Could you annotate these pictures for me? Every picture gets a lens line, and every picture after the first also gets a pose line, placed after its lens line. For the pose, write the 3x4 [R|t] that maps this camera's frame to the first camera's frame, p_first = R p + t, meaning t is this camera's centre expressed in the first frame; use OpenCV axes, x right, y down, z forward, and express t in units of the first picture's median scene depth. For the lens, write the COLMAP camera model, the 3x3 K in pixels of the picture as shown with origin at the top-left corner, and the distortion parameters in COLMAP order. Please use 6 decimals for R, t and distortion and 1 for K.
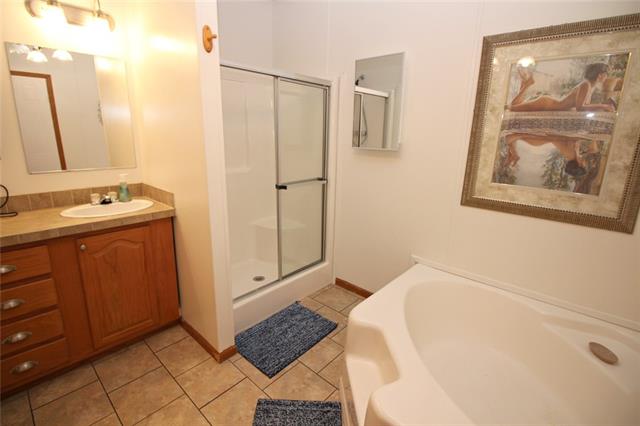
lens RADIAL K [[298.8, 0, 318.7], [0, 298.8, 206.1], [0, 0, 1]] dist [-0.022621, -0.000883]
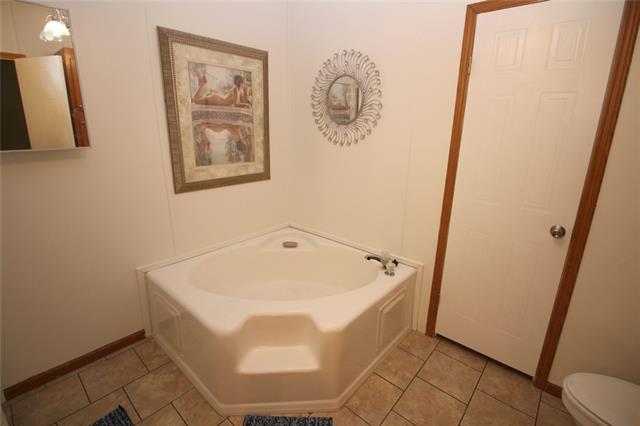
lens RADIAL K [[299.2, 0, 320.0], [0, 299.2, 213.0], [0, 0, 1]] dist [-0.000999, -0.000234]
pose [[-0.006798, -0.300594, 0.953728, -0.672701], [0.230514, 0.927592, 0.294000, -0.166112], [-0.973045, 0.221847, 0.062986, 0.581976]]
